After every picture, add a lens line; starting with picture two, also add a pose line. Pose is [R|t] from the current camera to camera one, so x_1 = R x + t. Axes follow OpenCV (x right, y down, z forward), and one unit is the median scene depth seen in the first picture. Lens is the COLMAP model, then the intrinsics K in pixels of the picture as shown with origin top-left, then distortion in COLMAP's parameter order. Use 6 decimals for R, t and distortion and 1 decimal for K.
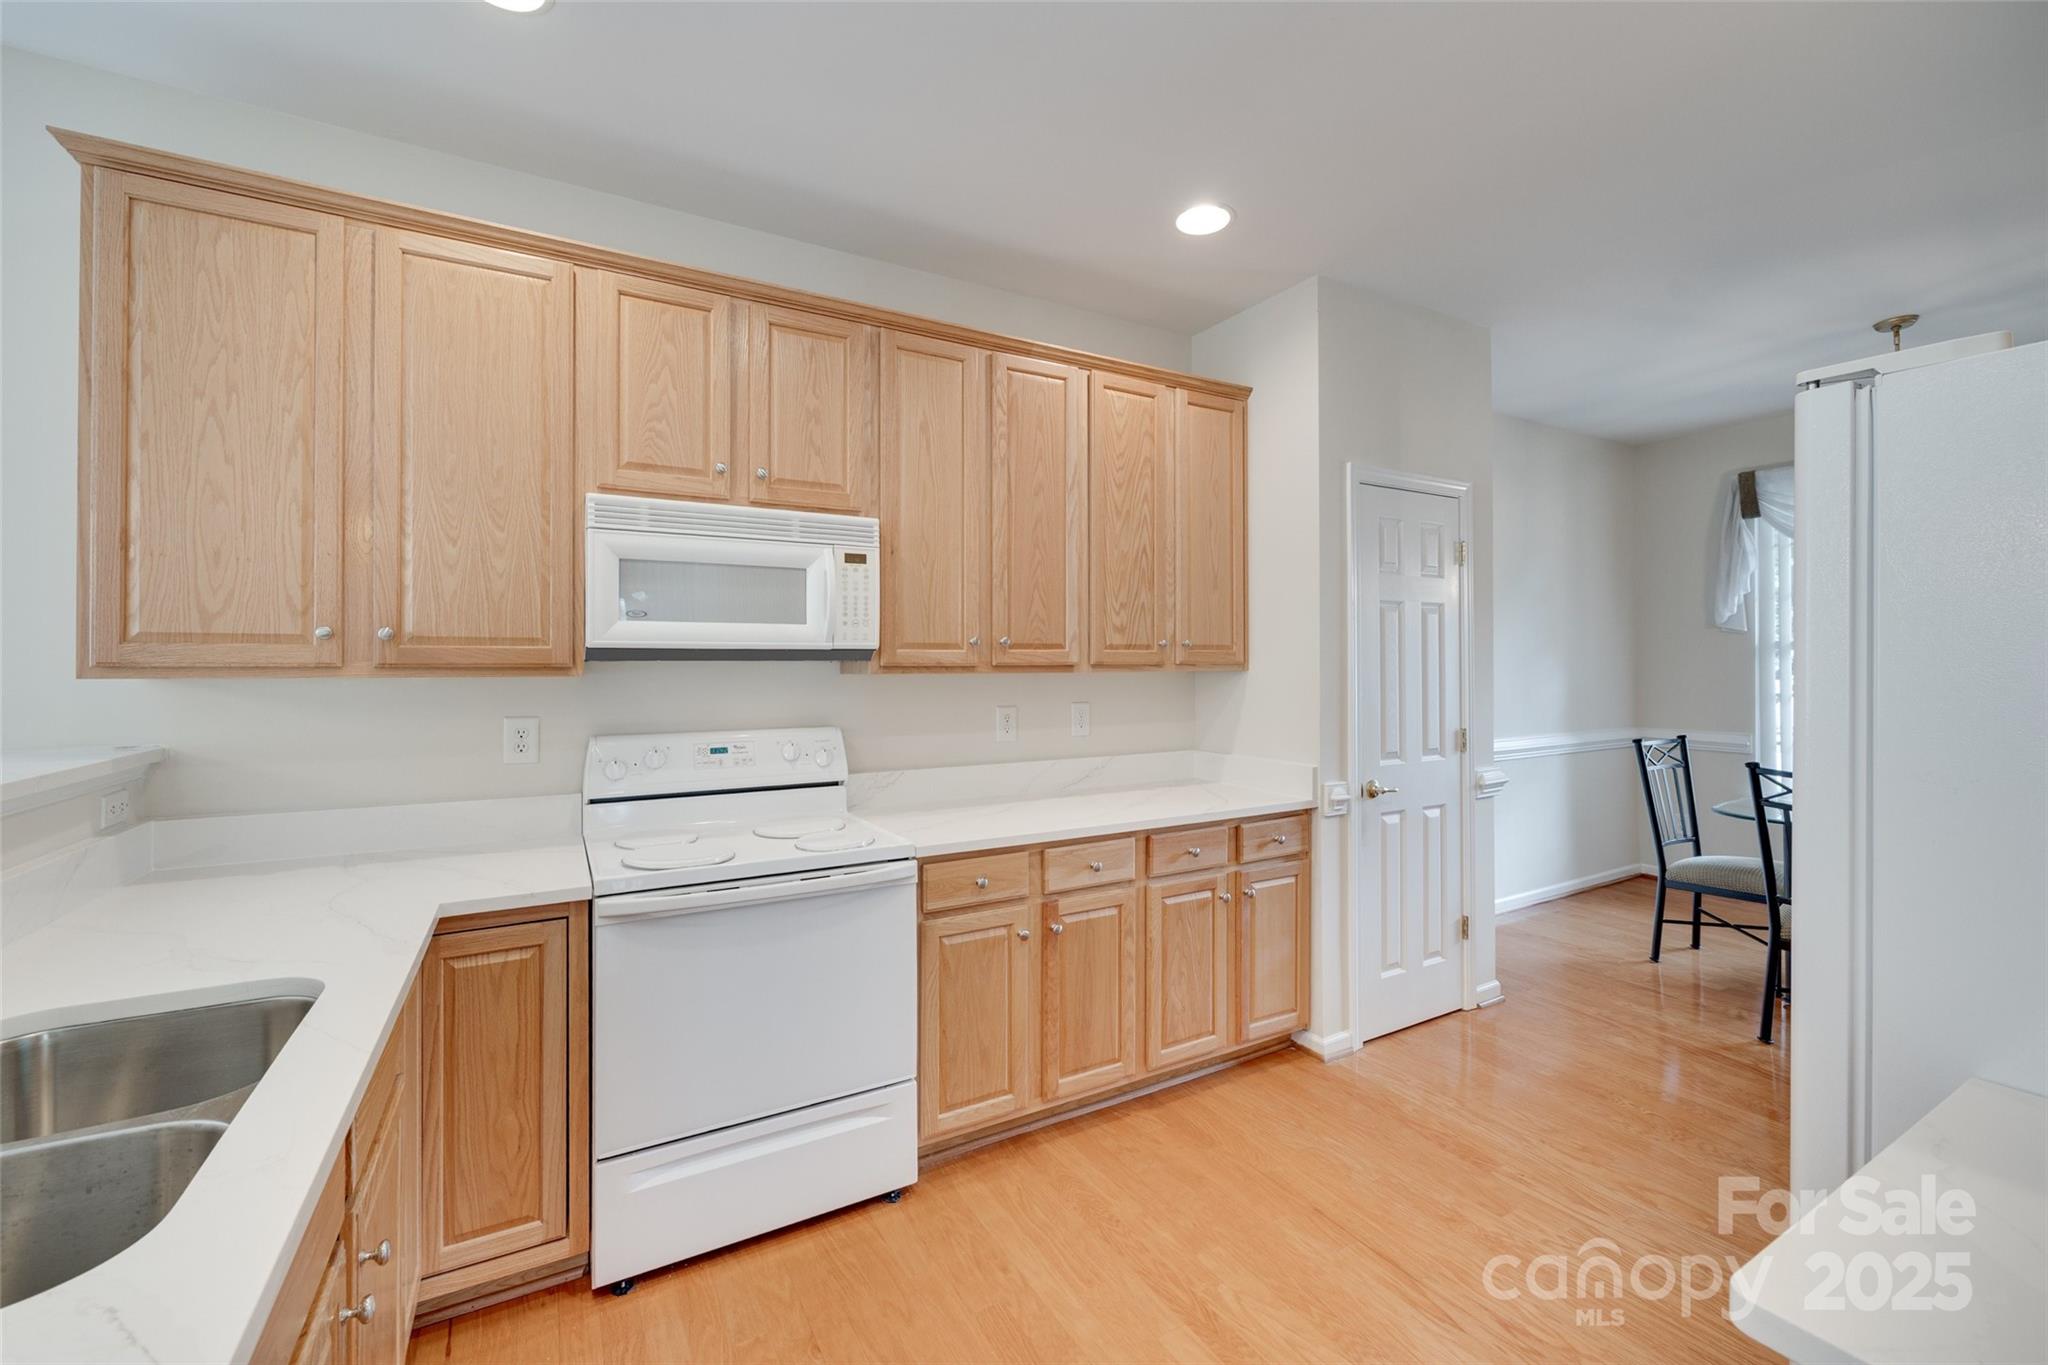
lens RADIAL K [[826.9, 0, 1006.3], [0, 826.9, 666.2], [0, 0, 1]] dist [-0.000383, -0.000973]
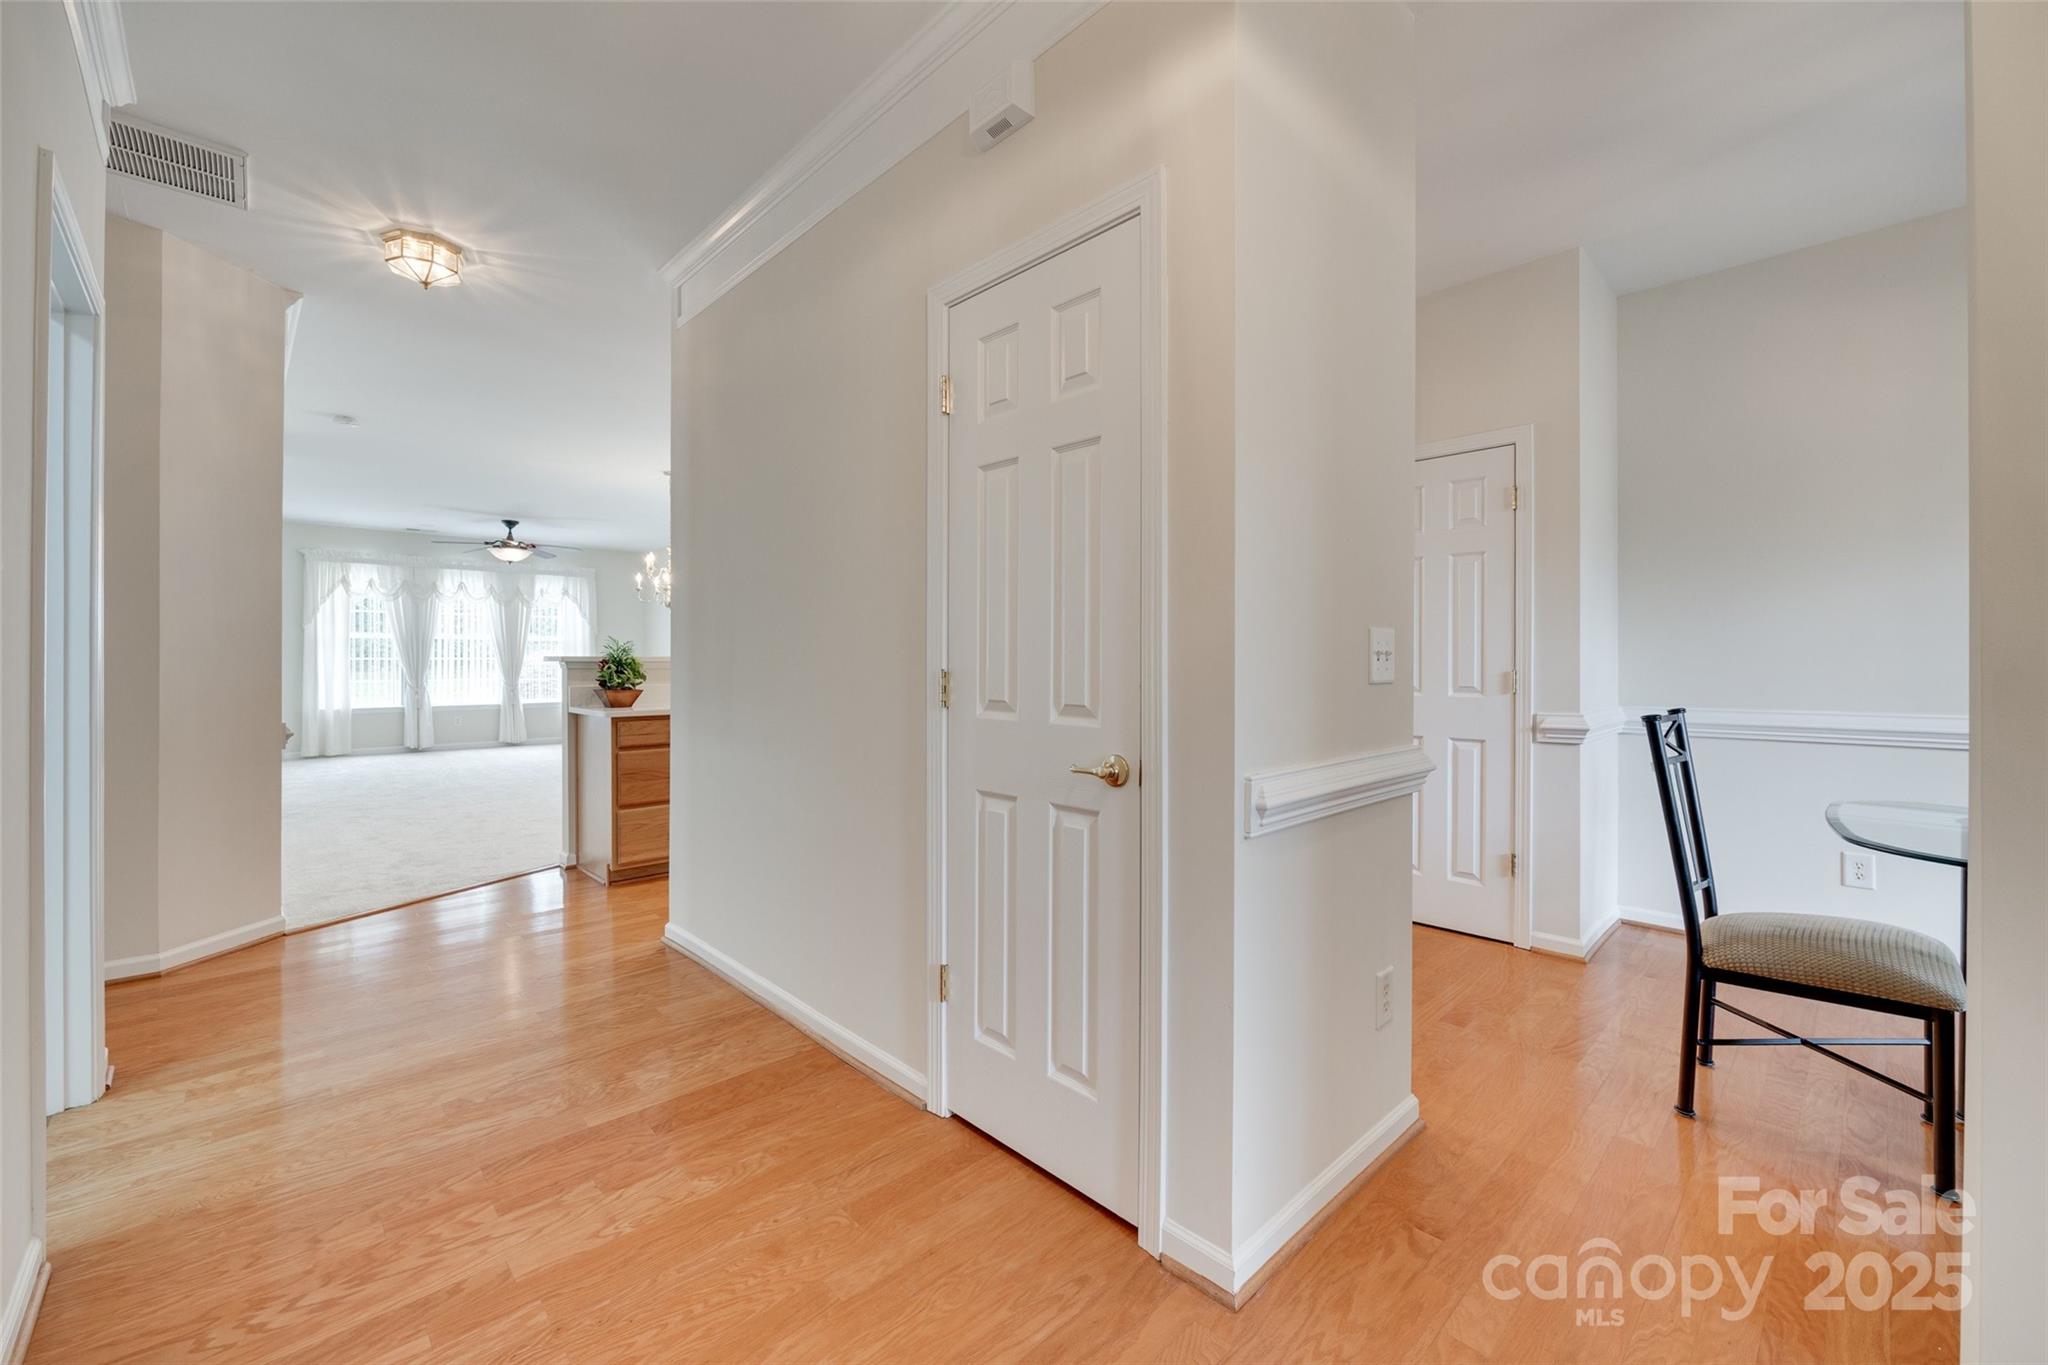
lens RADIAL K [[826.9, 0, 1009.5], [0, 826.9, 668.3], [0, 0, 1]] dist [-0.000383, -0.000973]
pose [[0.244429, 0.007586, -0.969637, 1.696703], [-0.005108, 0.999966, 0.006535, 0.086331], [0.969654, 0.003356, 0.244460, 0.182105]]
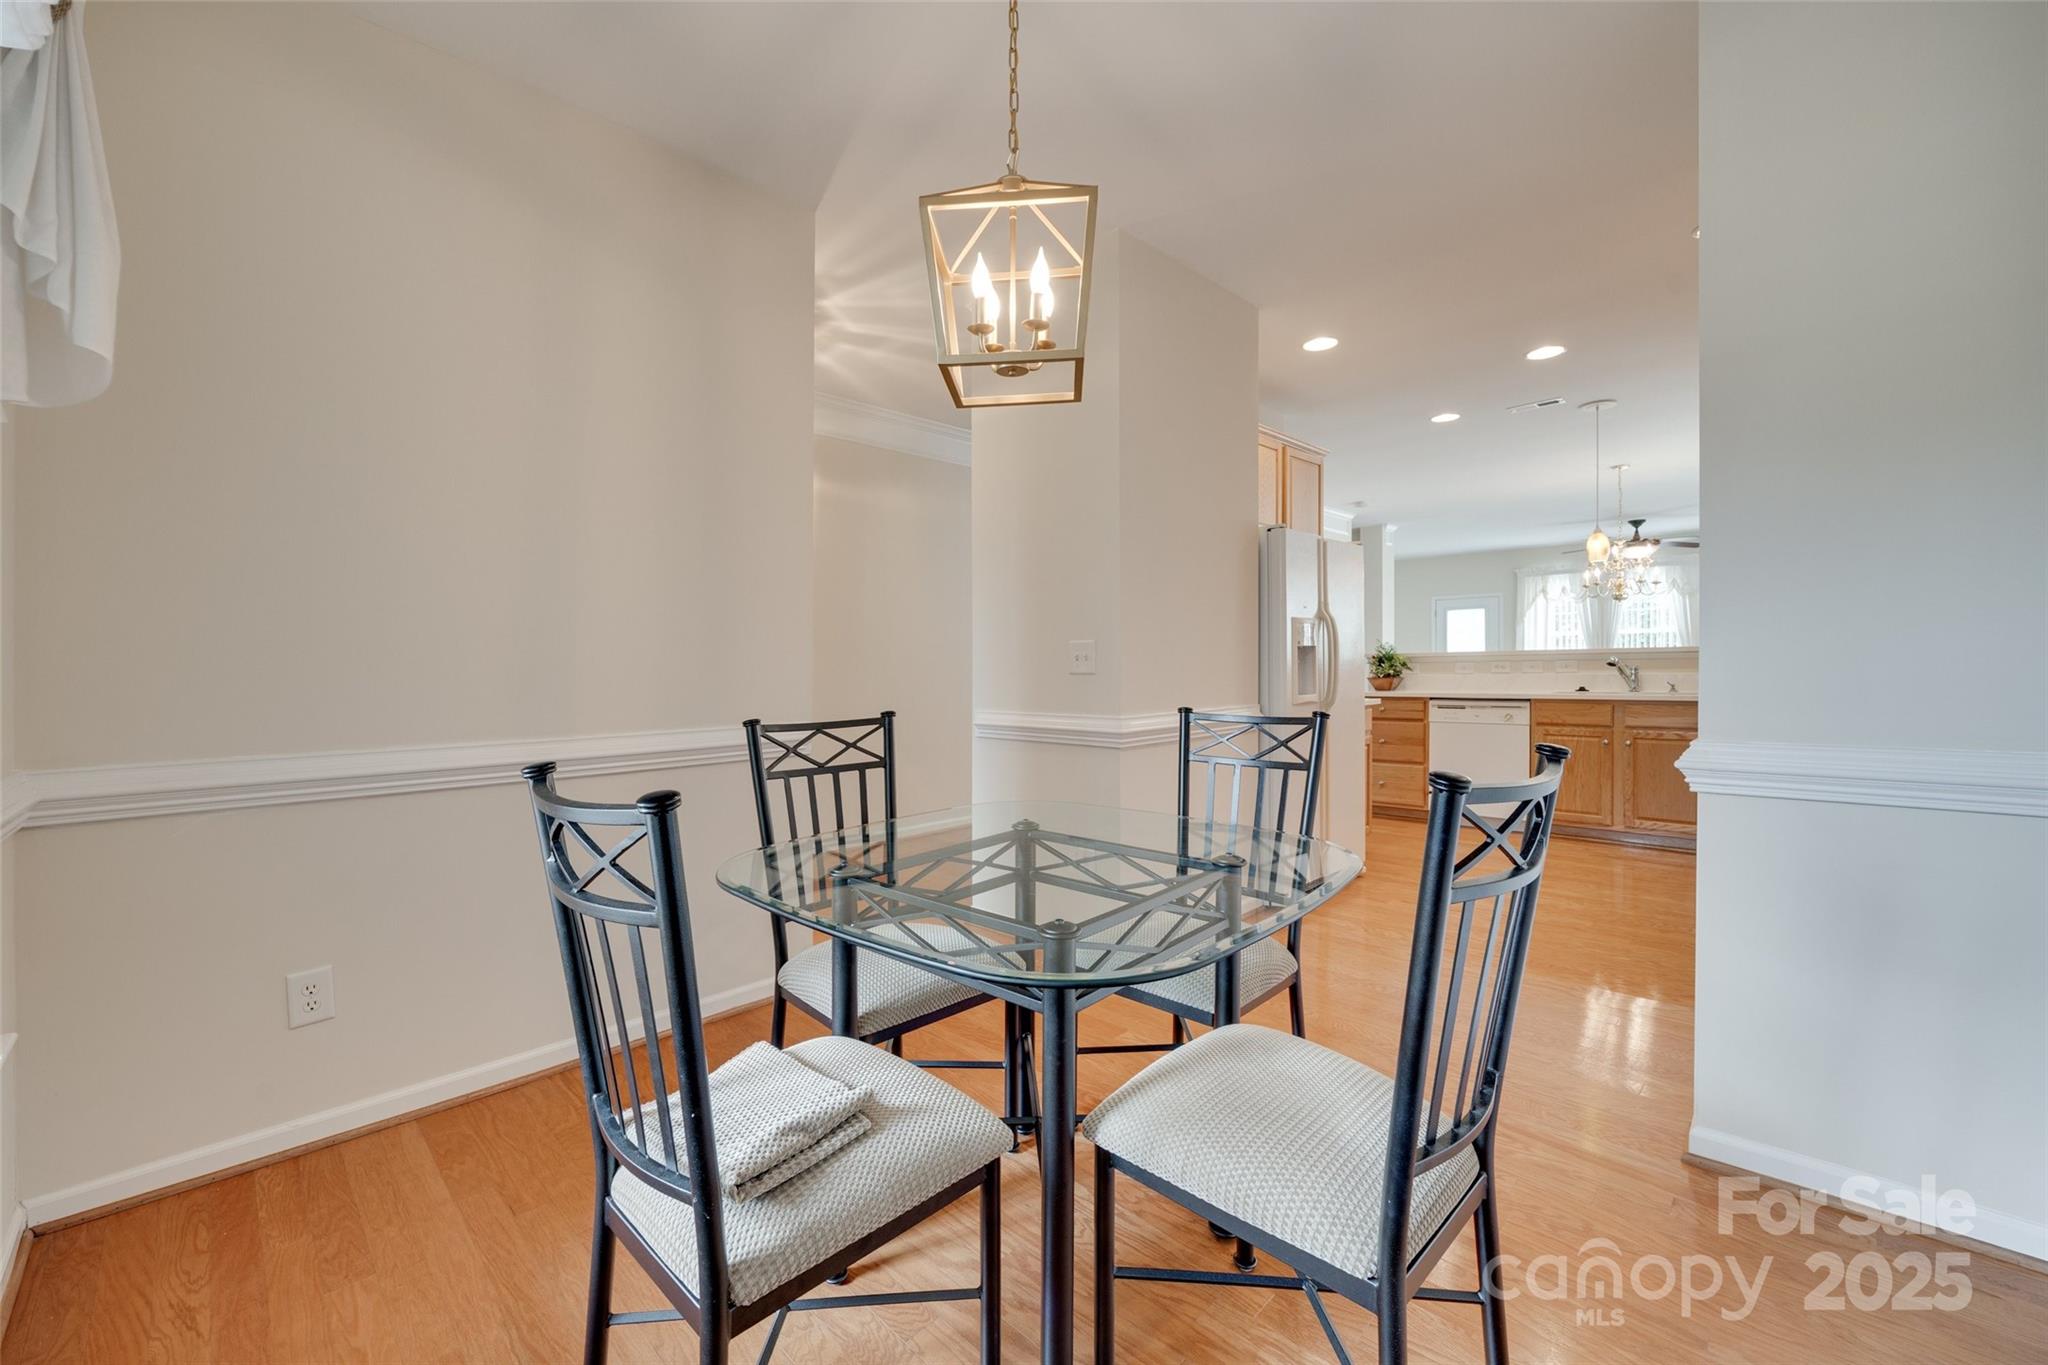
lens RADIAL K [[826.9, 0, 1006.7], [0, 826.9, 689.2], [0, 0, 1]] dist [-0.000383, -0.000973]
pose [[-0.962827, 0.026116, -0.268855, 1.531747], [0.018264, 0.999332, 0.031665, 0.085593], [0.269502, 0.025578, -0.962660, 1.821649]]
